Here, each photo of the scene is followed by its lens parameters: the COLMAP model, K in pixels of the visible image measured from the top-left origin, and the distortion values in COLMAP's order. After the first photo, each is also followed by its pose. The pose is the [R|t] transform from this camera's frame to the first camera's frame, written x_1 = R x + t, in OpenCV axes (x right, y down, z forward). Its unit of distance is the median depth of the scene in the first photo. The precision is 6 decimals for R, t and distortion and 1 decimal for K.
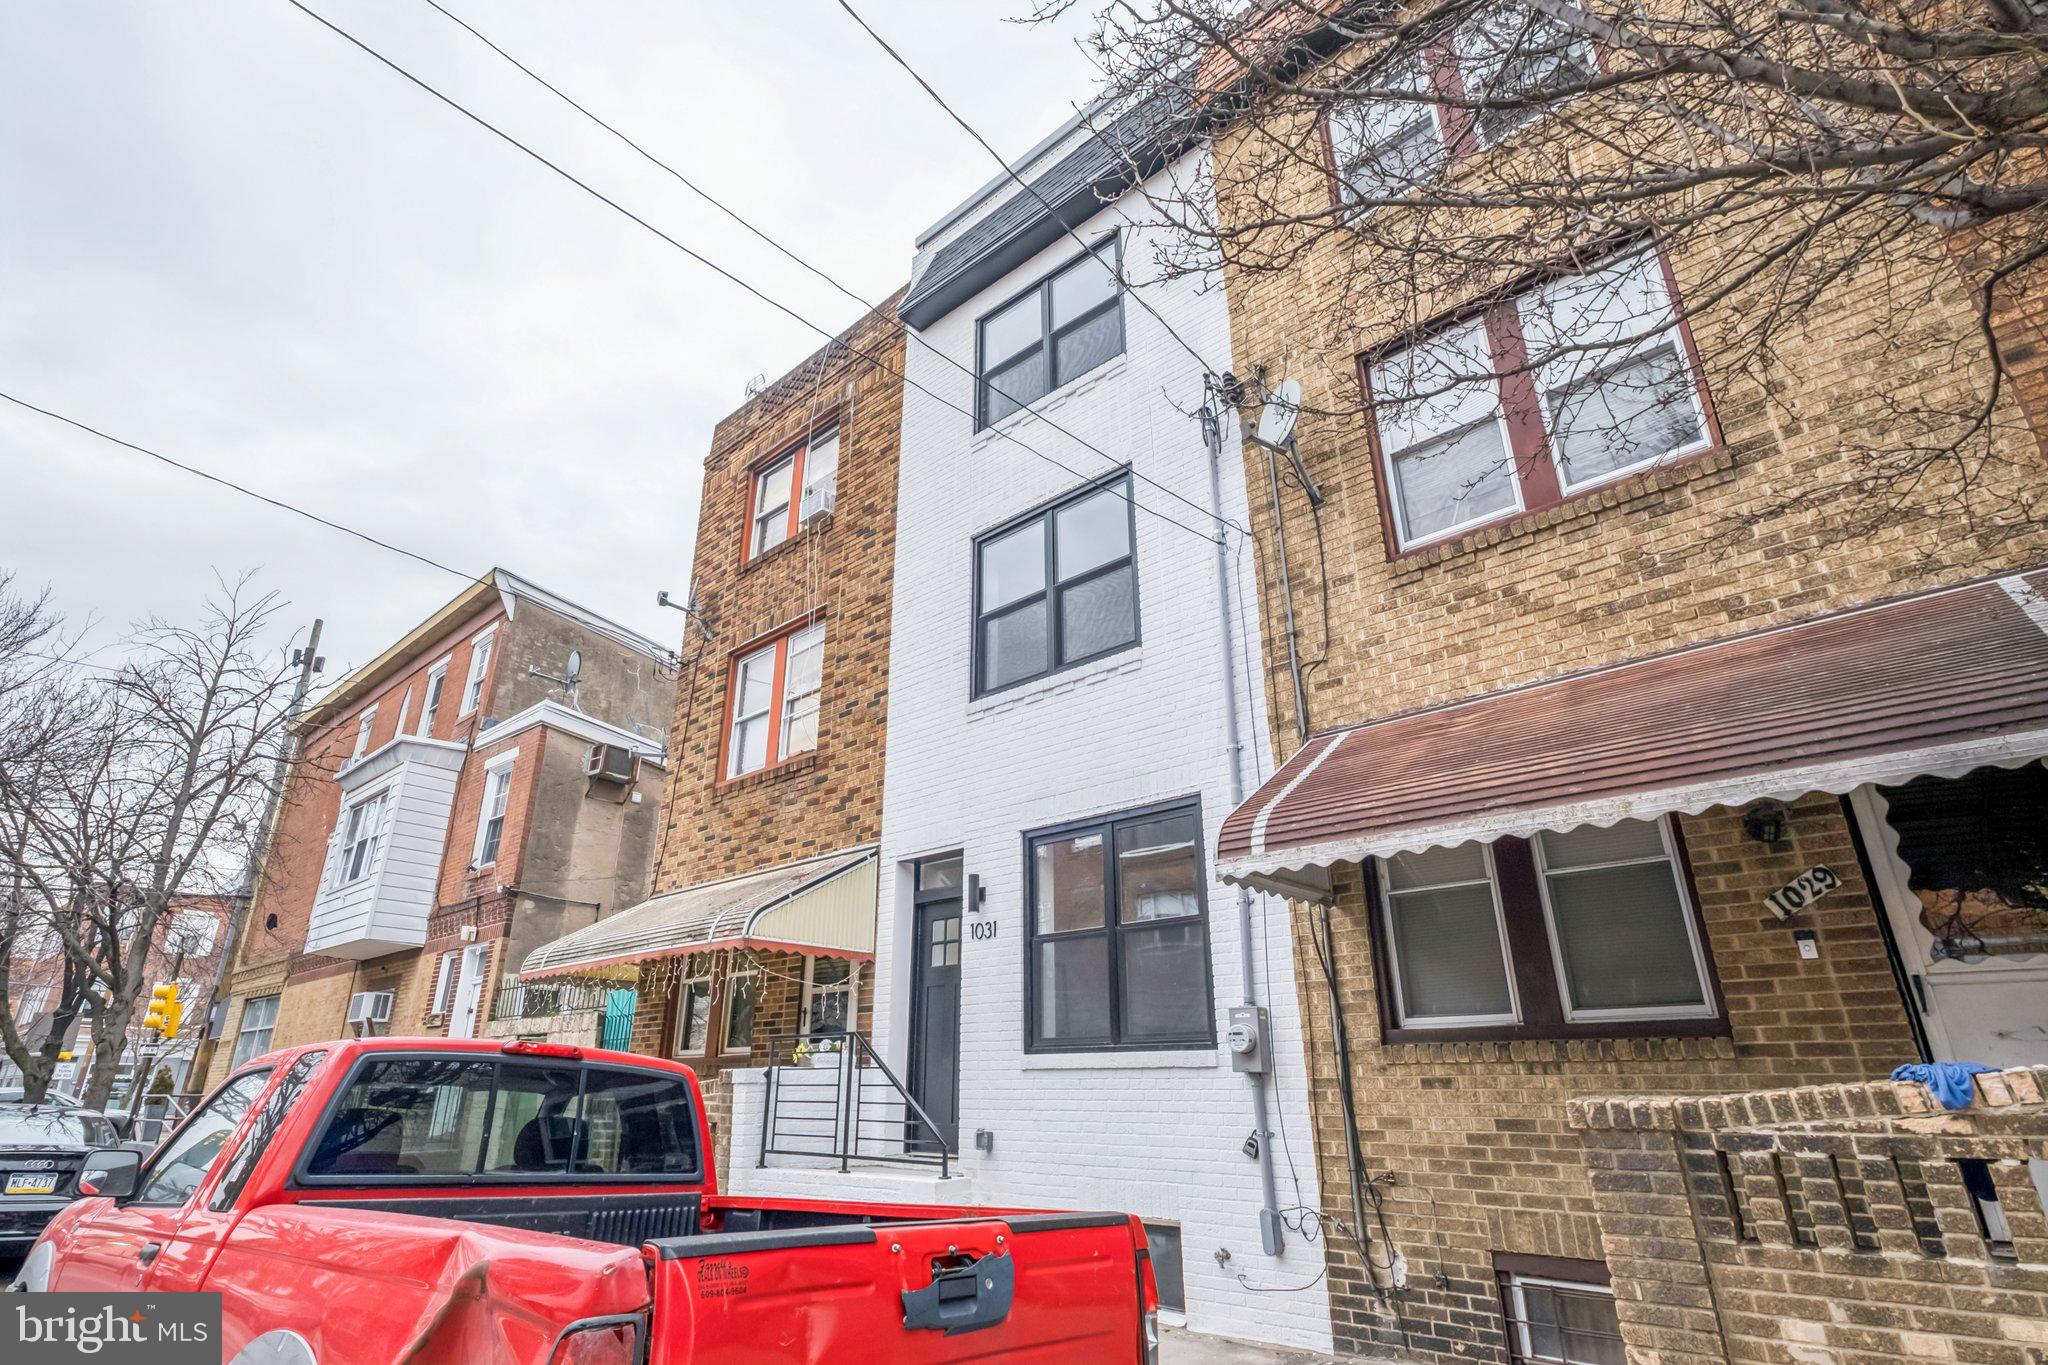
lens RADIAL K [[975.0, 0, 987.4], [0, 975.0, 701.1], [0, 0, 1]] dist [-0.000036, 0.001780]
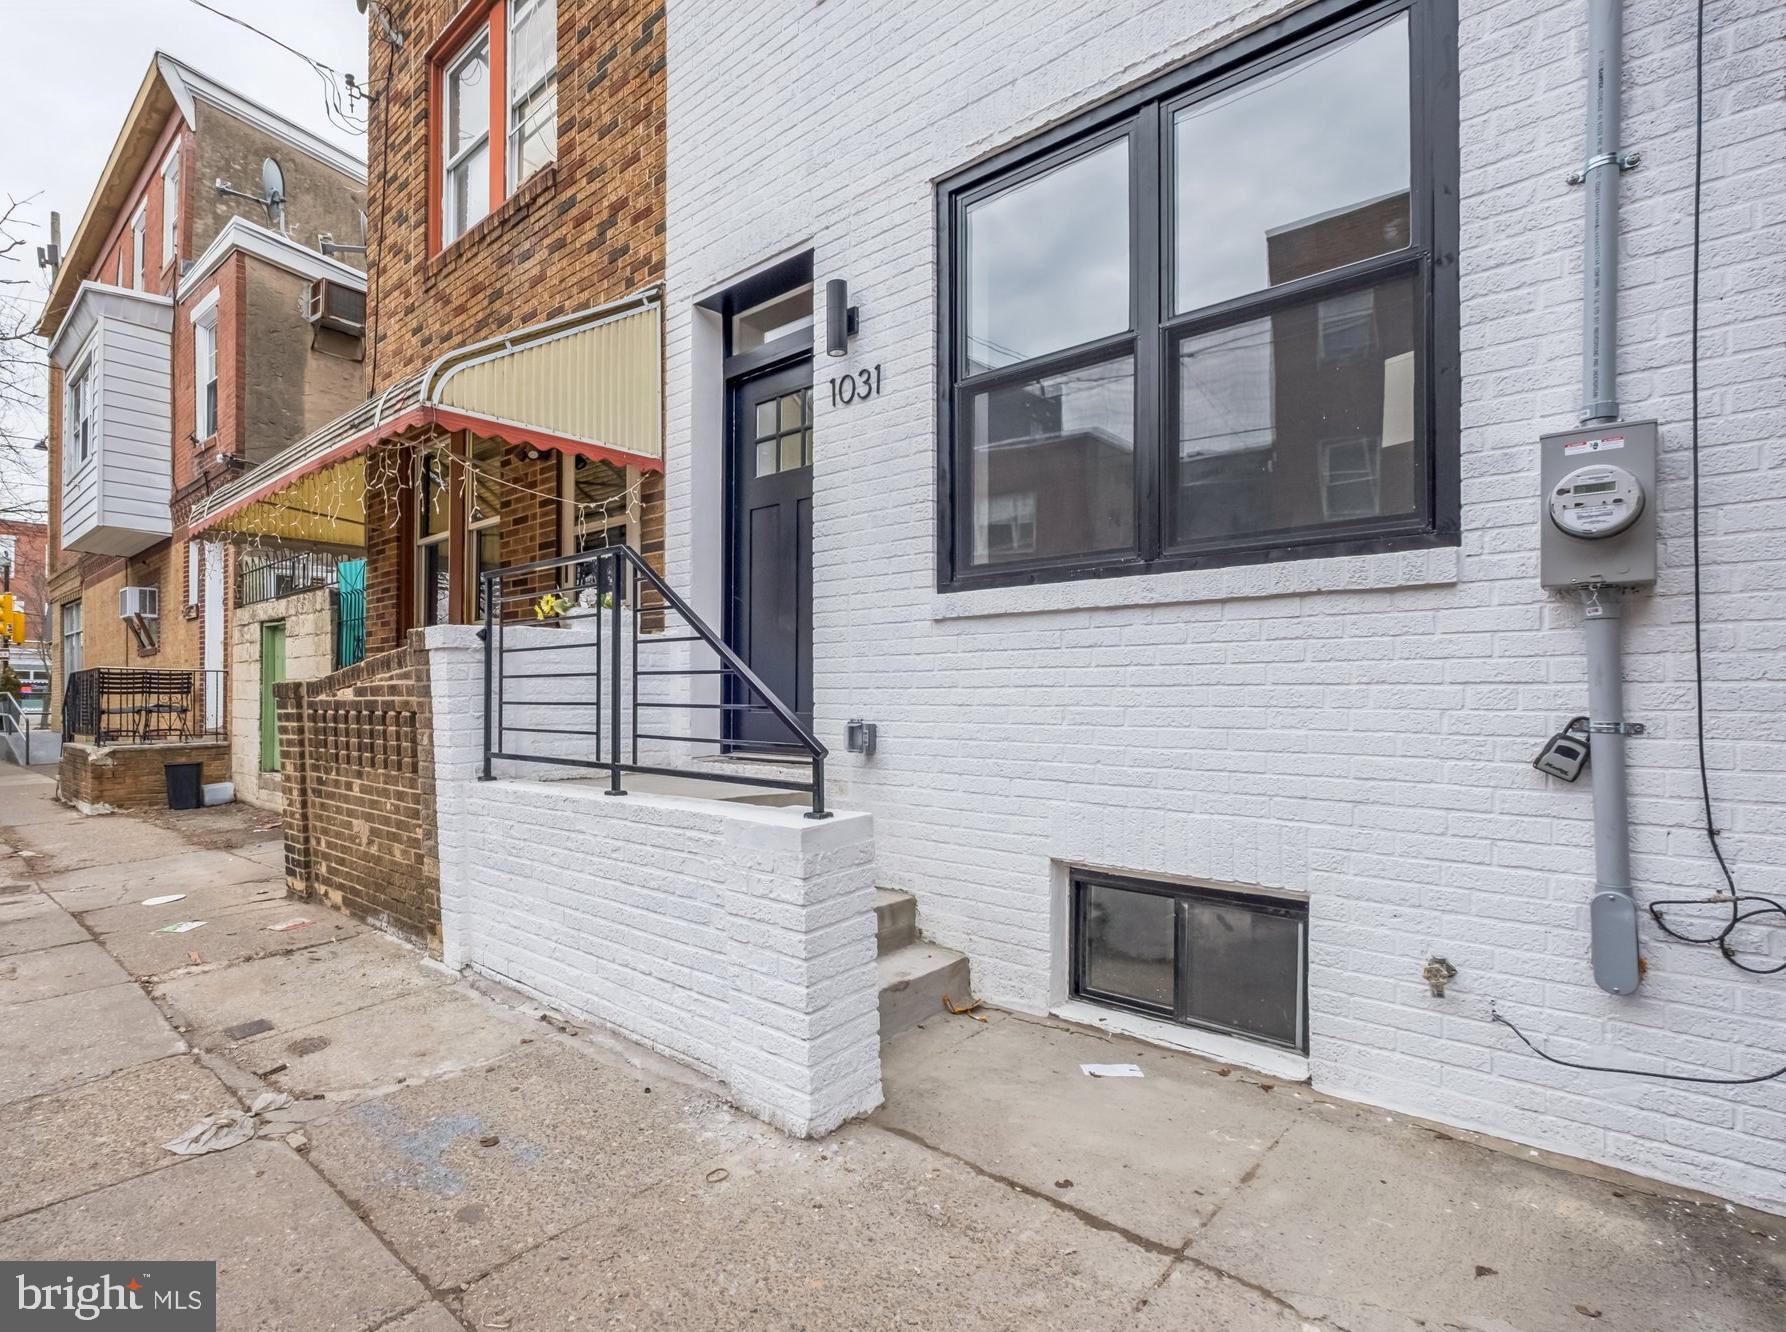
lens RADIAL K [[854.3, 0, 756.8], [0, 854.3, 685.6], [0, 0, 1]] dist [-0.003976, 0.001479]
pose [[0.999771, -0.003748, -0.021088, -0.049420], [0.011169, 0.931338, 0.363986, 0.214501], [0.018276, -0.364138, 0.931166, 0.487514]]
